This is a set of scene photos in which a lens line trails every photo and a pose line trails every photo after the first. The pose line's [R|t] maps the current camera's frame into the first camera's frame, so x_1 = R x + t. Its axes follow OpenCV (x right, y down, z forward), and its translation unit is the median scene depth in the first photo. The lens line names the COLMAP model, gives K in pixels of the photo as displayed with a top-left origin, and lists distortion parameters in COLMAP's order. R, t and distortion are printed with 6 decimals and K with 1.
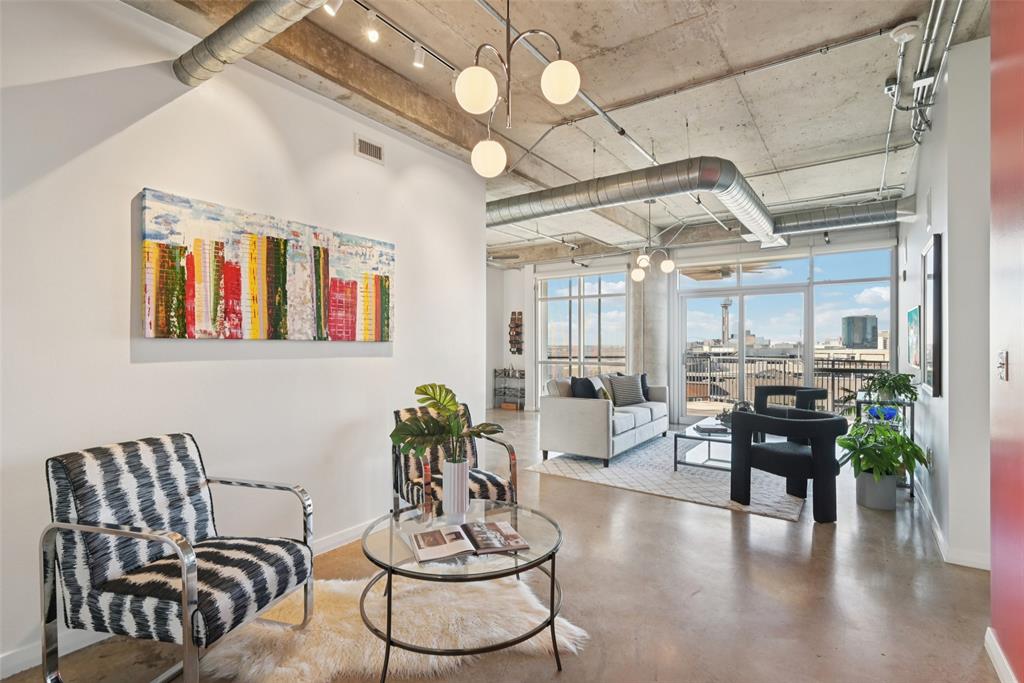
lens RADIAL K [[478.5, 0, 516.0], [0, 478.5, 342.5], [0, 0, 1]] dist [0.005514, 0.000249]
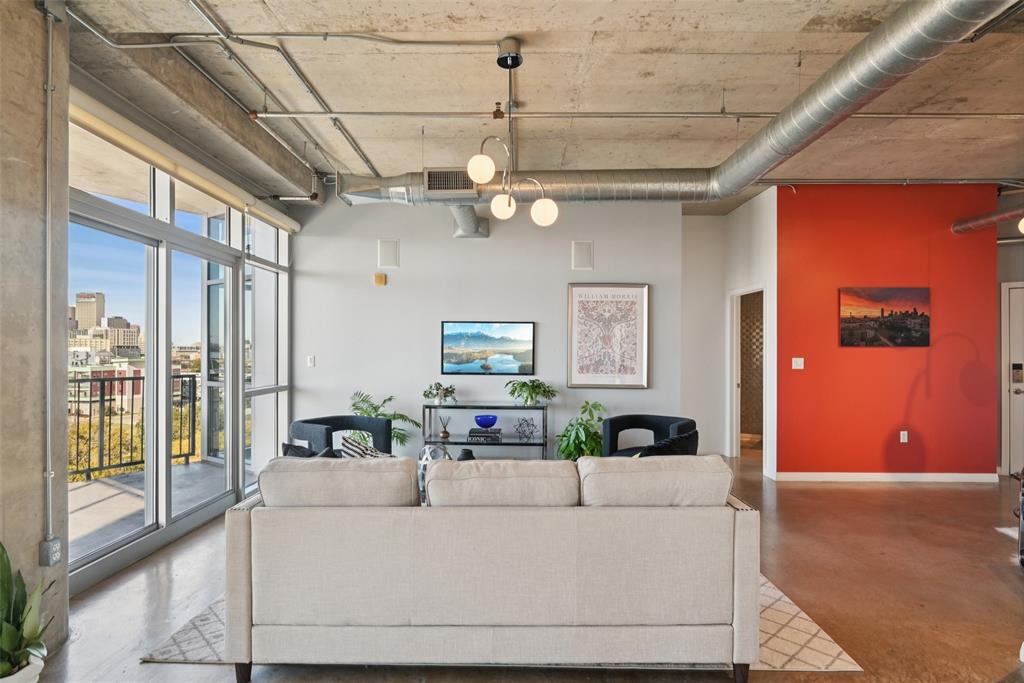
lens RADIAL K [[528.2, 0, 509.1], [0, 528.2, 352.1], [0, 0, 1]] dist [-0.005329, 0.001555]
pose [[-0.564032, -0.004143, 0.825743, -0.168930], [-0.007373, 0.999973, -0.000019, -0.001371], [-0.825720, -0.006099, -0.564047, 1.377924]]
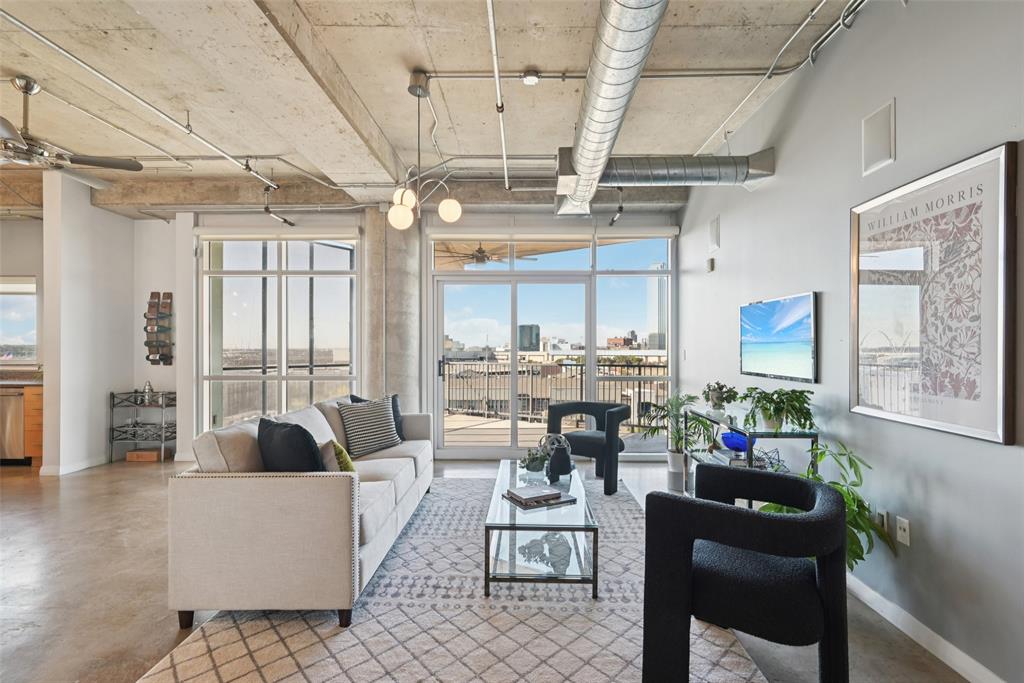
lens RADIAL K [[478.5, 0, 510.6], [0, 478.5, 348.7], [0, 0, 1]] dist [0.005514, 0.000249]
pose [[0.836190, -0.001044, 0.548438, 0.067241], [-0.002076, 0.999985, 0.005070, 0.001911], [-0.548435, -0.005378, 0.836176, 0.501341]]
